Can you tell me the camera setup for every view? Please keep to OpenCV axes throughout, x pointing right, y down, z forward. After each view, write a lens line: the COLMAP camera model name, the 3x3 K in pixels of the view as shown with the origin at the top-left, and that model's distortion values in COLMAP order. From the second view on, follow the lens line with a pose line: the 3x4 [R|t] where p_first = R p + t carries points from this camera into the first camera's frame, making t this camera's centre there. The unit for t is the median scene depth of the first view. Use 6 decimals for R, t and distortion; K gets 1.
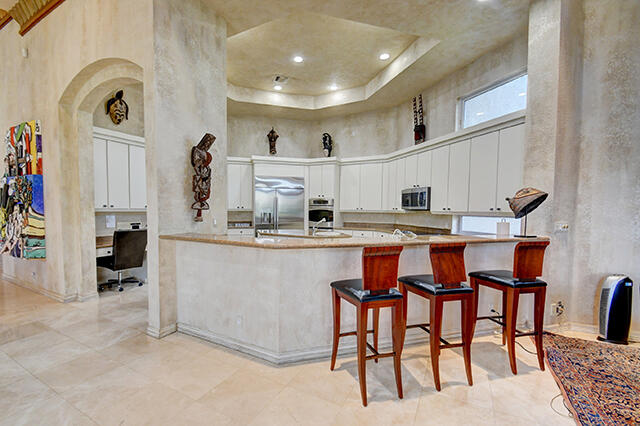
lens RADIAL K [[281.0, 0, 309.0], [0, 281.0, 221.8], [0, 0, 1]] dist [-0.001122, -0.001068]
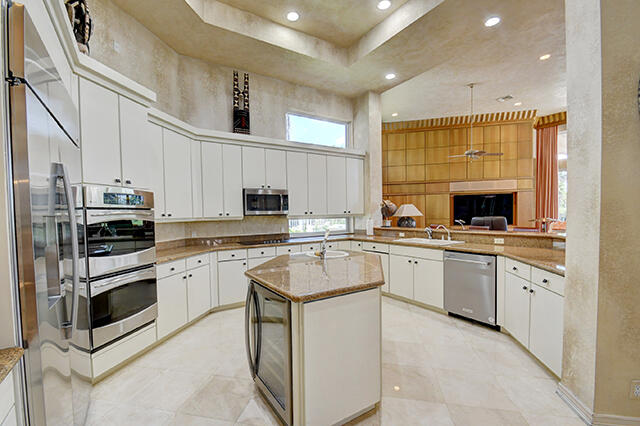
lens RADIAL K [[281.0, 0, 309.0], [0, 281.0, 221.8], [0, 0, 1]] dist [-0.001122, -0.001068]
pose [[-0.266589, -0.031644, 0.963291, -0.443182], [0.061355, 0.996876, 0.049727, -0.052787], [-0.961855, 0.072360, -0.263815, 1.050623]]
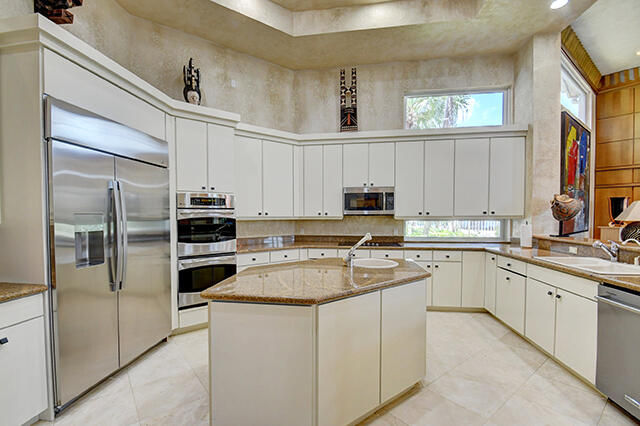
lens RADIAL K [[290.8, 0, 309.5], [0, 290.8, 222.3], [0, 0, 1]] dist [0.000824, -0.000569]
pose [[0.421073, -0.033272, 0.906416, -0.402227], [0.049298, 0.998689, 0.013758, -0.038642], [-0.905686, 0.038891, 0.422161, 0.769865]]
